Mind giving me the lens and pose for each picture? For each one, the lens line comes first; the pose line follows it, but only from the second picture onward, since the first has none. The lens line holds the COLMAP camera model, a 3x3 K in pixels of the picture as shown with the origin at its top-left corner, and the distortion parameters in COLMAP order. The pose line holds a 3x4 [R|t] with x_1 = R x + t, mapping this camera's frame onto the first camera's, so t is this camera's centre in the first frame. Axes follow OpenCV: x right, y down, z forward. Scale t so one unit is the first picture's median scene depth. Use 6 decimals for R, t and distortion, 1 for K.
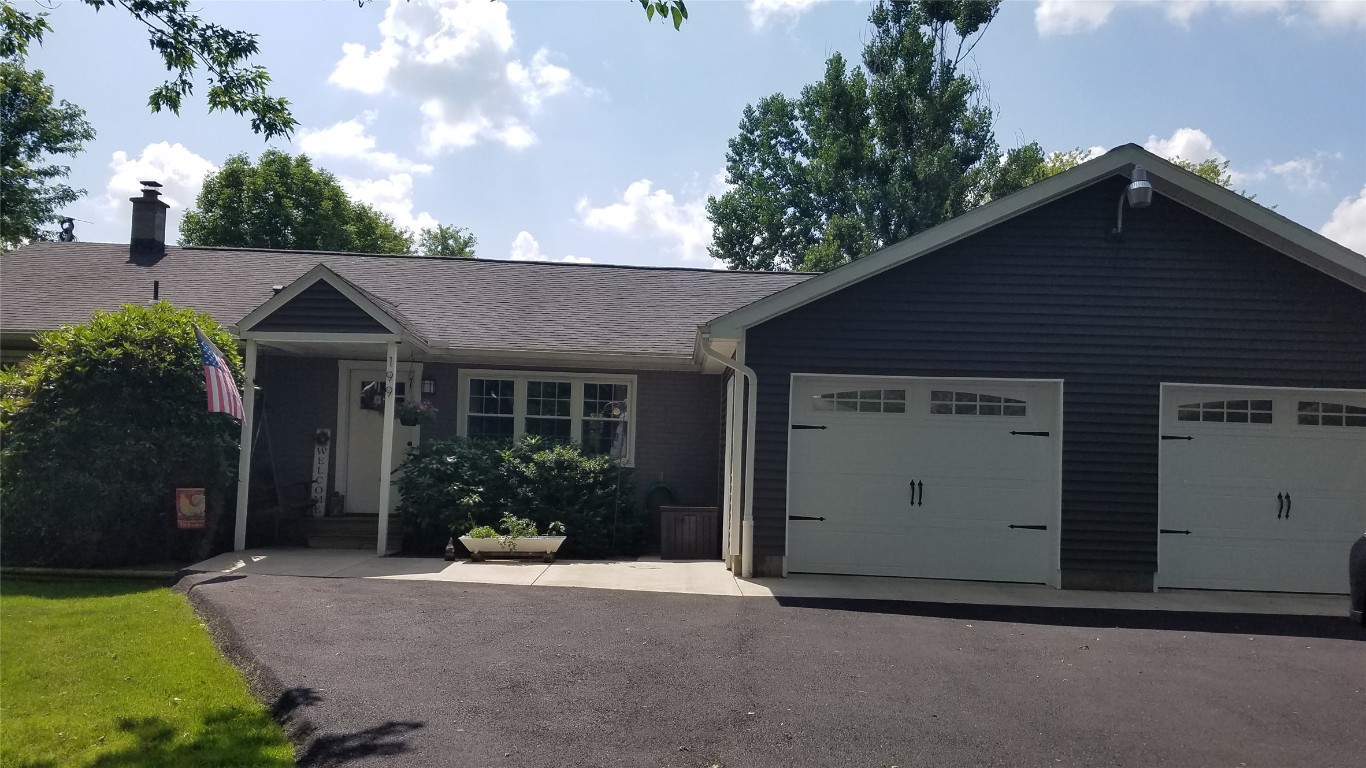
lens RADIAL K [[1149.6, 0, 652.8], [0, 1149.6, 419.2], [0, 0, 1]] dist [0.255632, -0.520032]
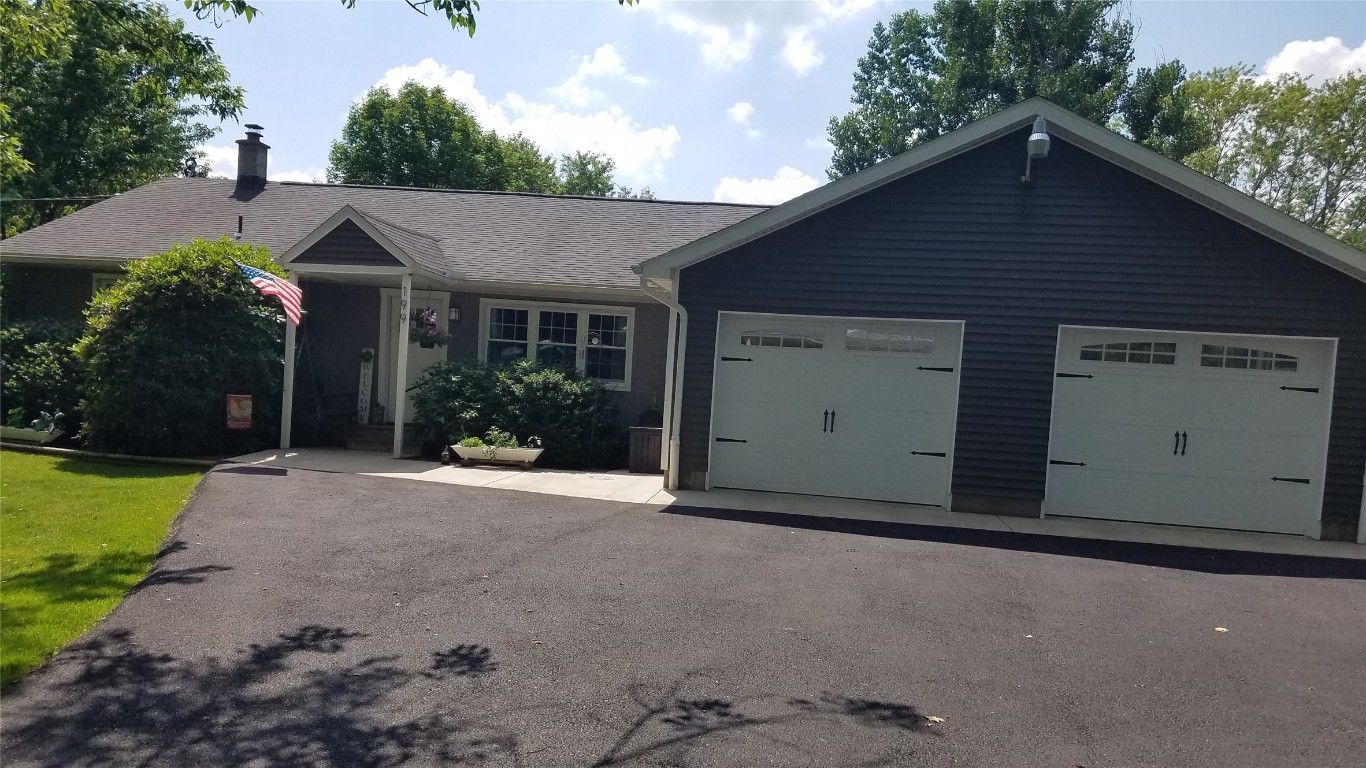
lens RADIAL K [[1145.7, 0, 647.8], [0, 1145.7, 450.8], [0, 0, 1]] dist [0.234216, -0.469837]
pose [[0.984035, 0.039533, -0.173529, 0.208462], [-0.022520, 0.994839, 0.098935, -0.011417], [0.176545, -0.093447, 0.979847, -0.095940]]
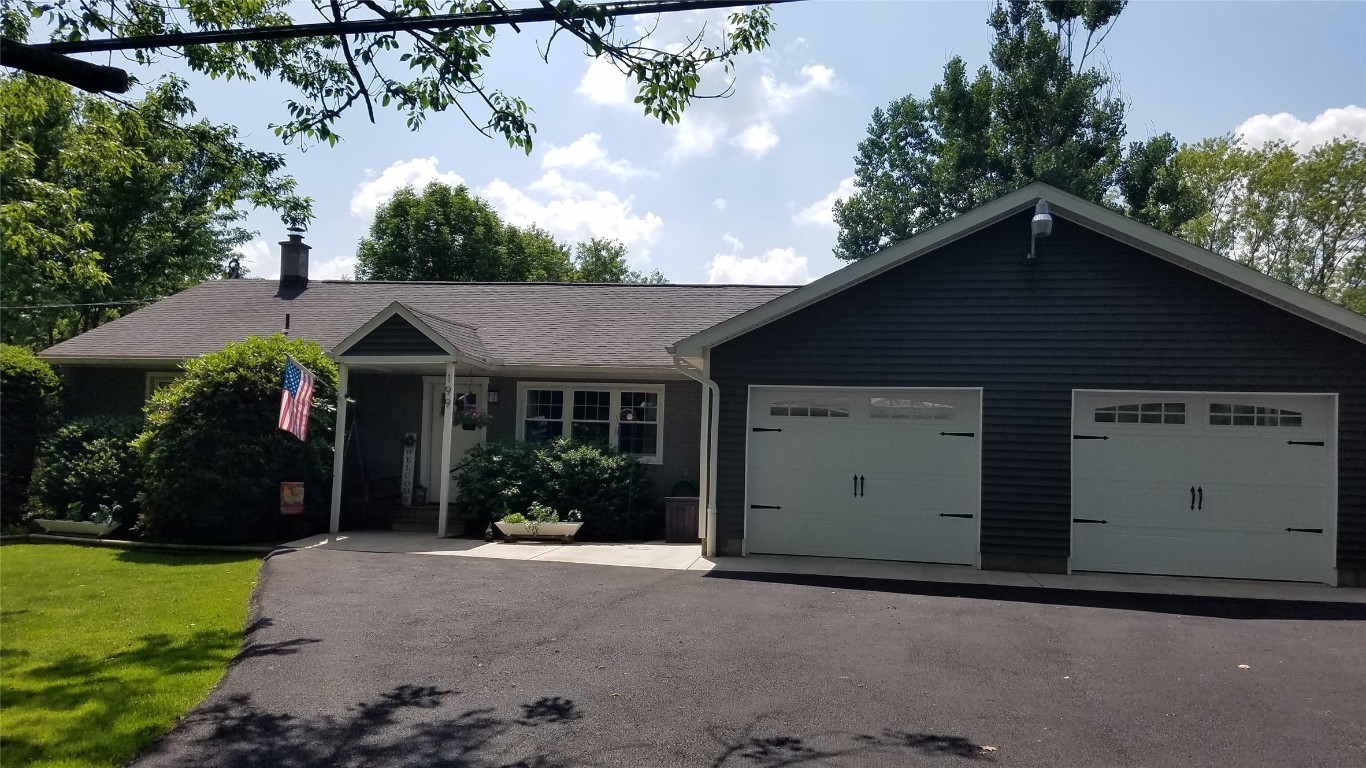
lens RADIAL K [[1149.6, 0, 652.8], [0, 1149.6, 419.2], [0, 0, 1]] dist [0.255632, -0.520032]
pose [[0.983338, -0.010059, -0.181506, 0.197722], [0.011297, 0.999919, 0.005784, -0.010790], [0.181434, -0.007738, 0.983373, -0.151531]]
